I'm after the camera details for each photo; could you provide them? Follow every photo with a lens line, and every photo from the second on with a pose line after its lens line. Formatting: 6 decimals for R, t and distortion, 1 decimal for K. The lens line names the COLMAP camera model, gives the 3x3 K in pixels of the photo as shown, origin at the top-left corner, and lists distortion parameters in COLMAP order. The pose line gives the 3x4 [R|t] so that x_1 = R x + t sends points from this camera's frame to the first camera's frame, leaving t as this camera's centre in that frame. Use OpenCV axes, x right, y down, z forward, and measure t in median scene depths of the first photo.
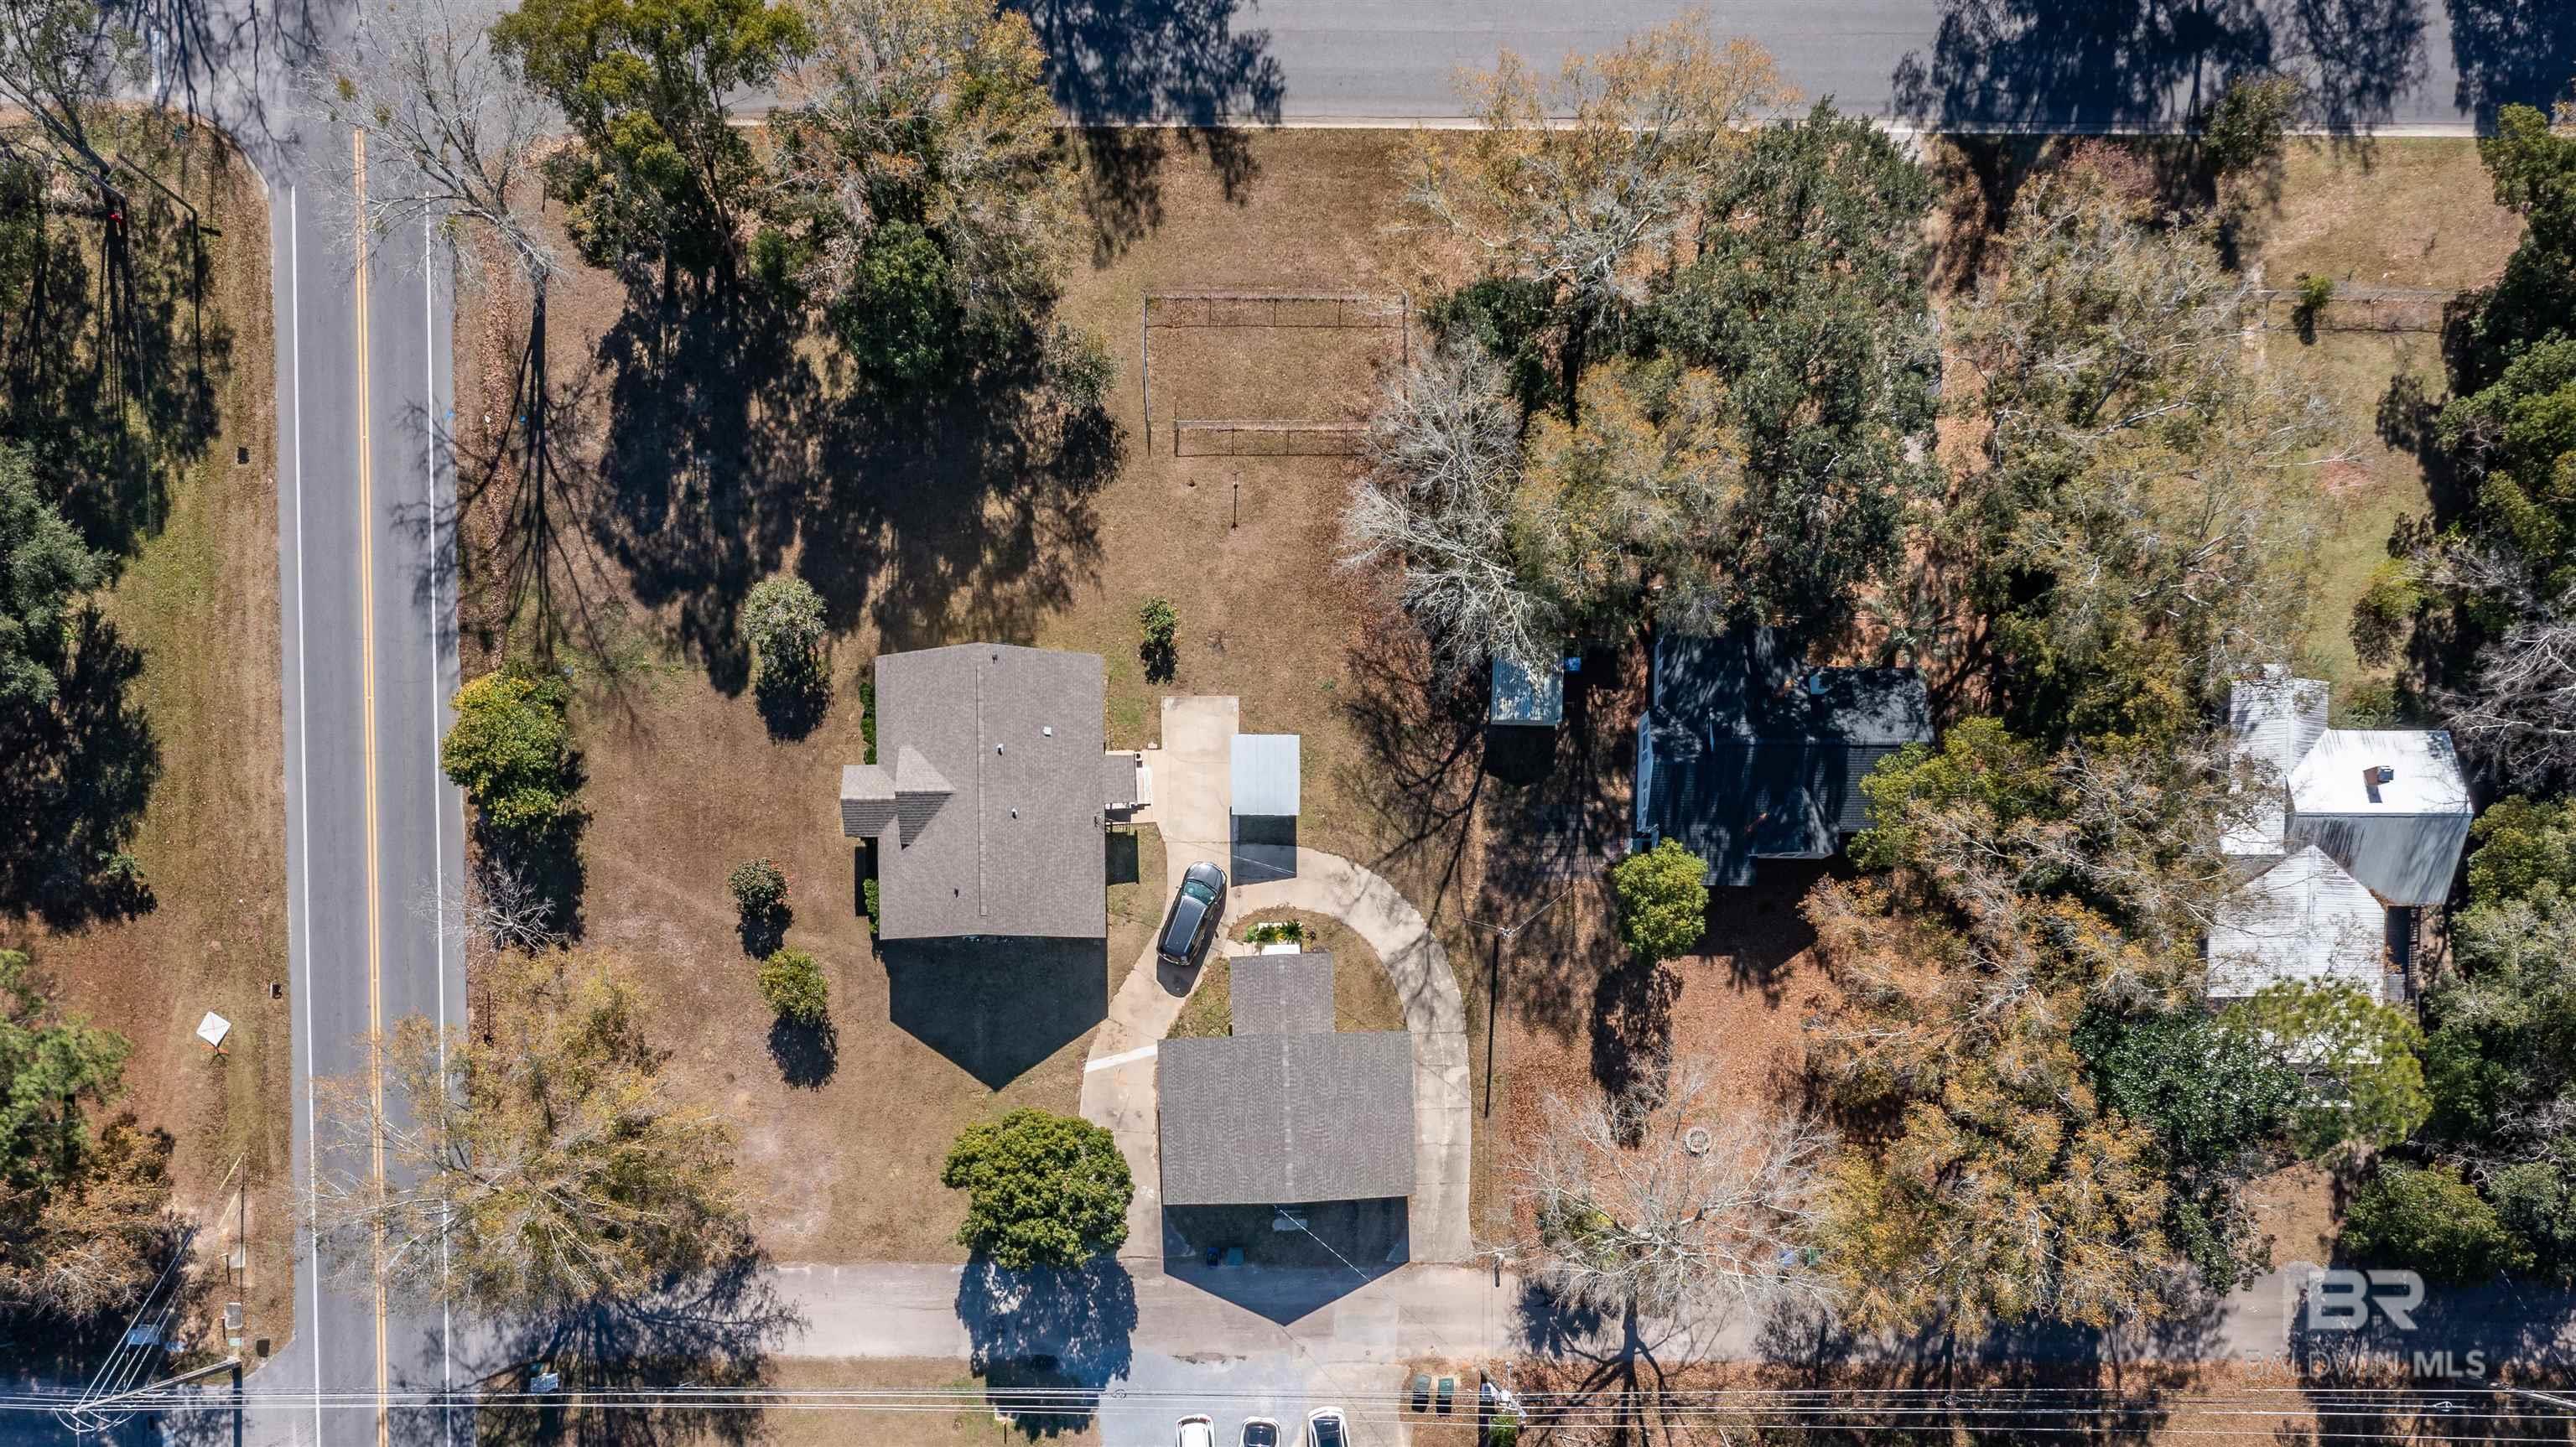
lens RADIAL K [[2111.5, 0, 1254.9], [0, 2111.5, 399.3], [0, 0, 1]] dist [0.002050, -0.002730]
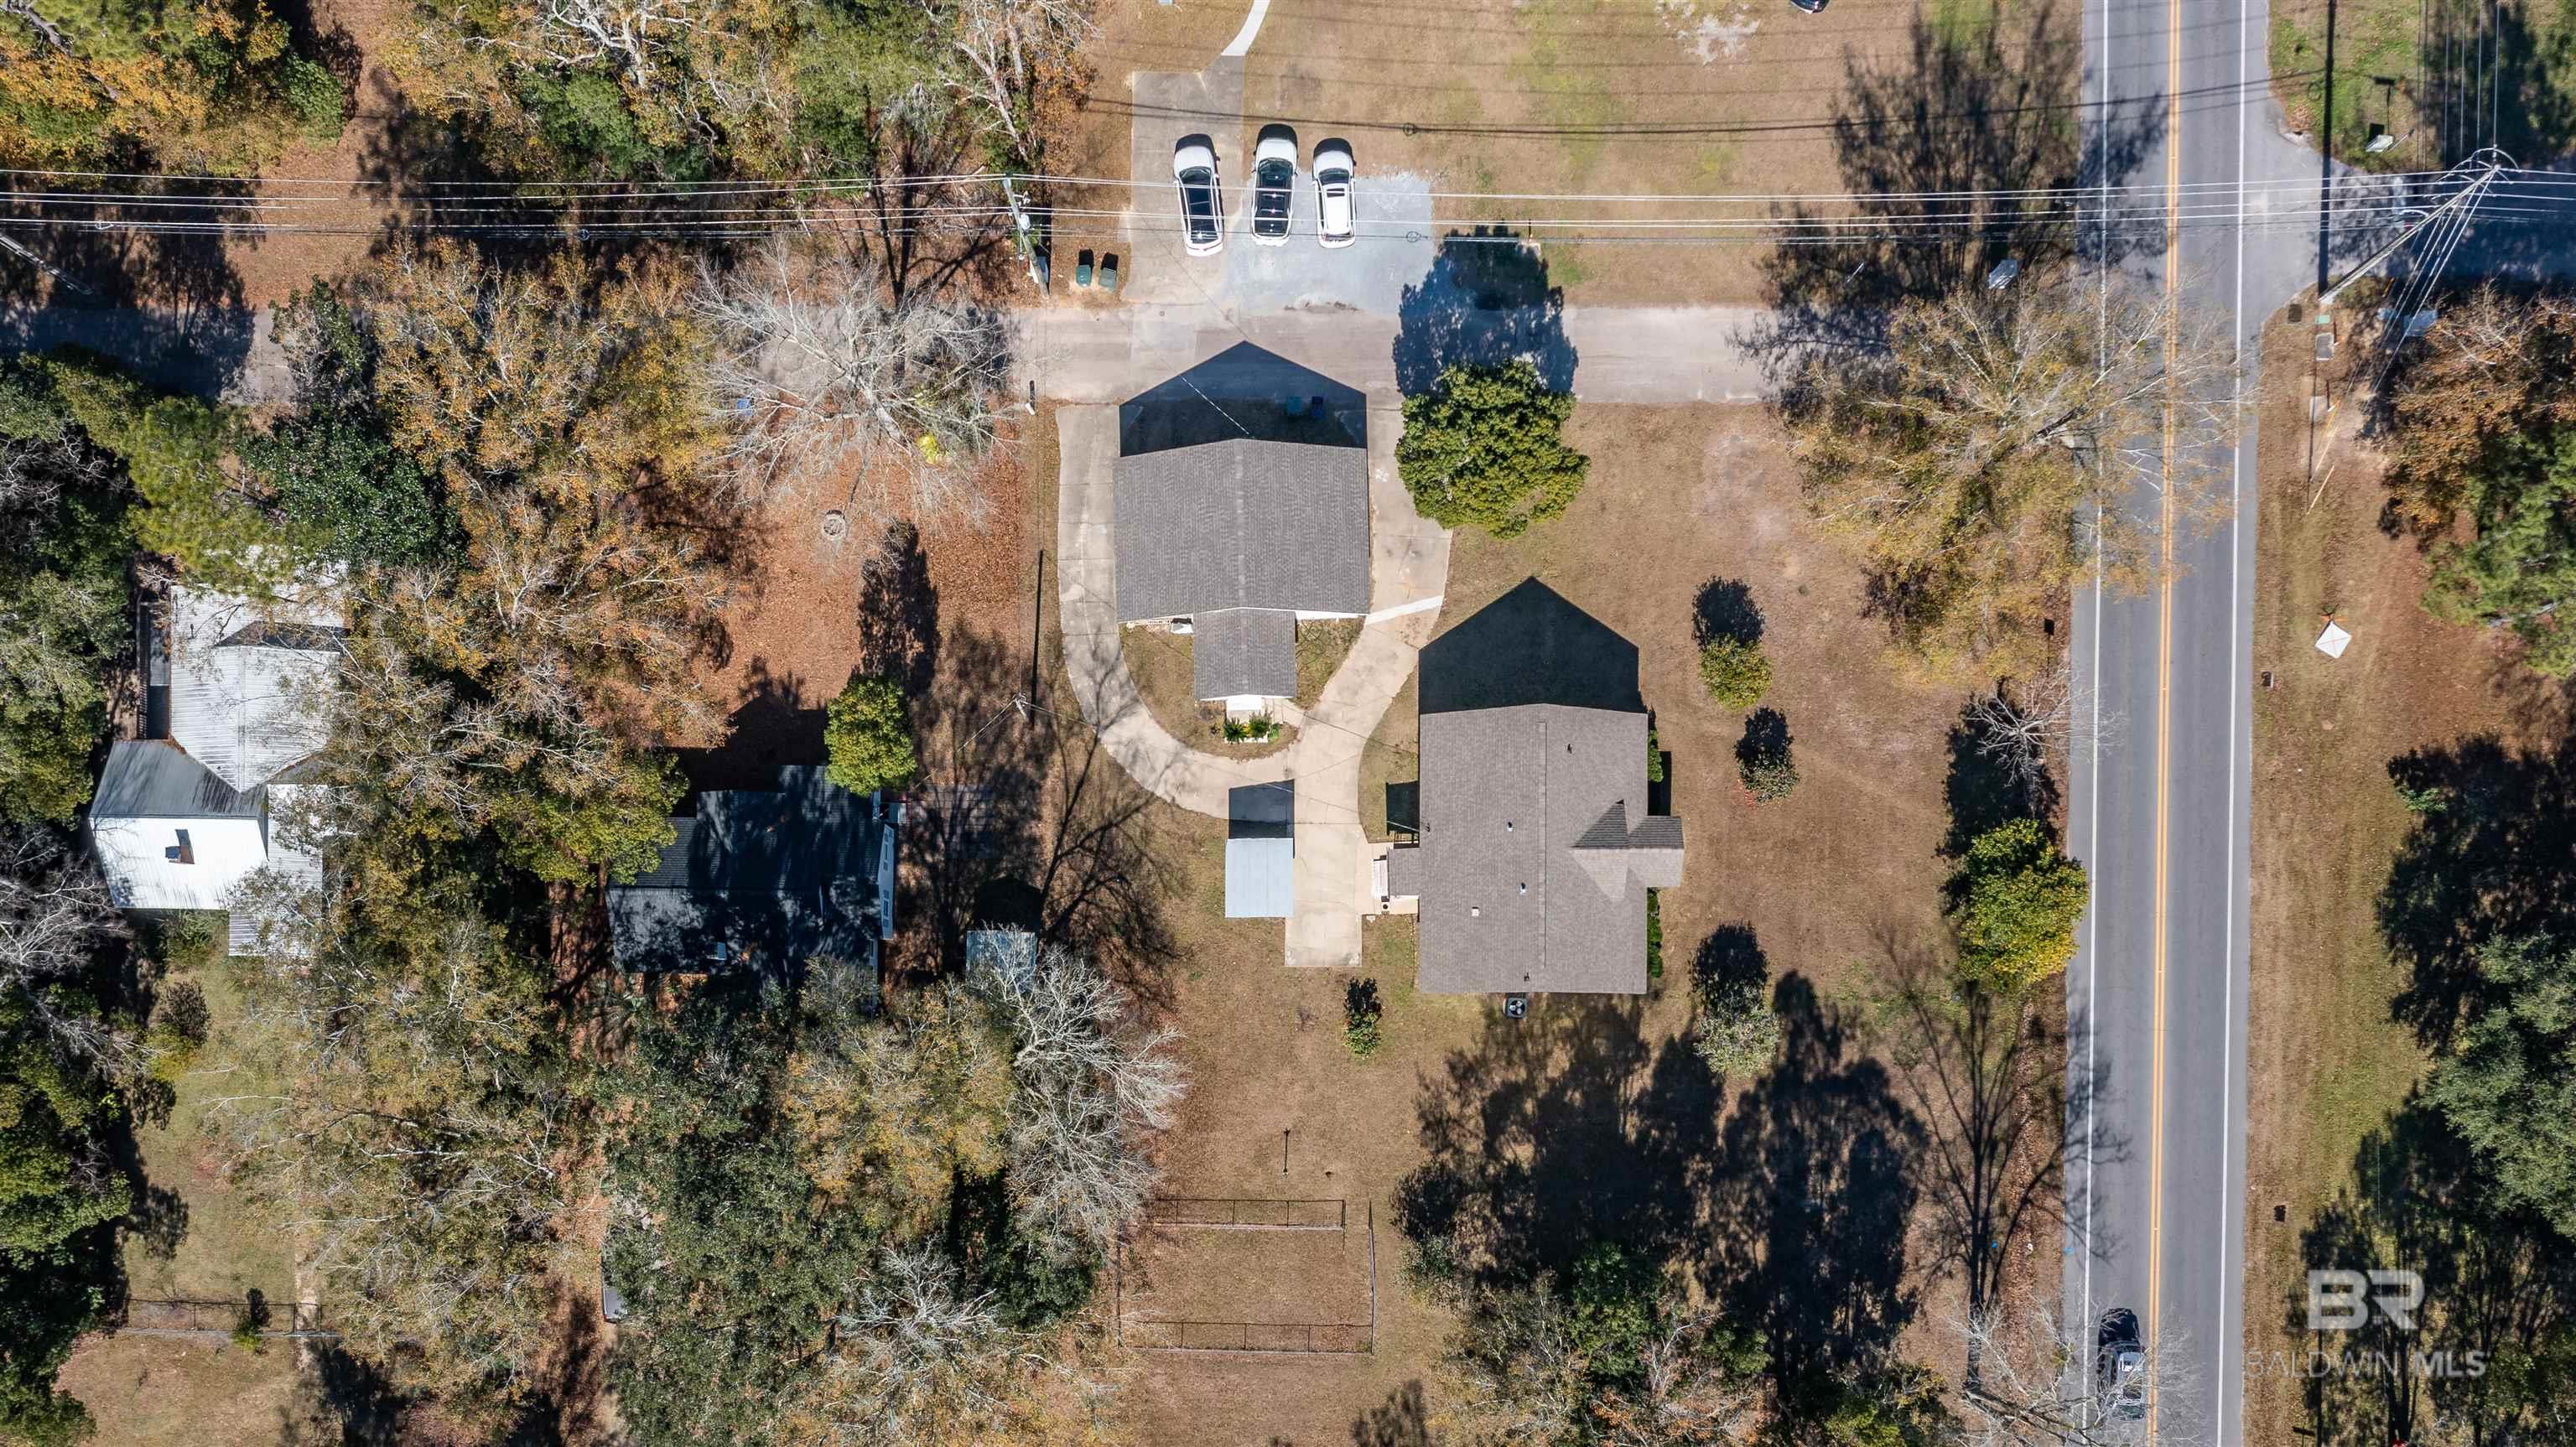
lens RADIAL K [[2111.5, 0, 1197.2], [0, 2111.5, 681.1], [0, 0, 1]] dist [0.002050, -0.002730]
pose [[-0.999100, -0.011384, 0.040860, -0.005812], [0.008882, -0.998104, -0.060909, 0.334581], [0.041476, -0.060492, 0.997307, -0.002551]]
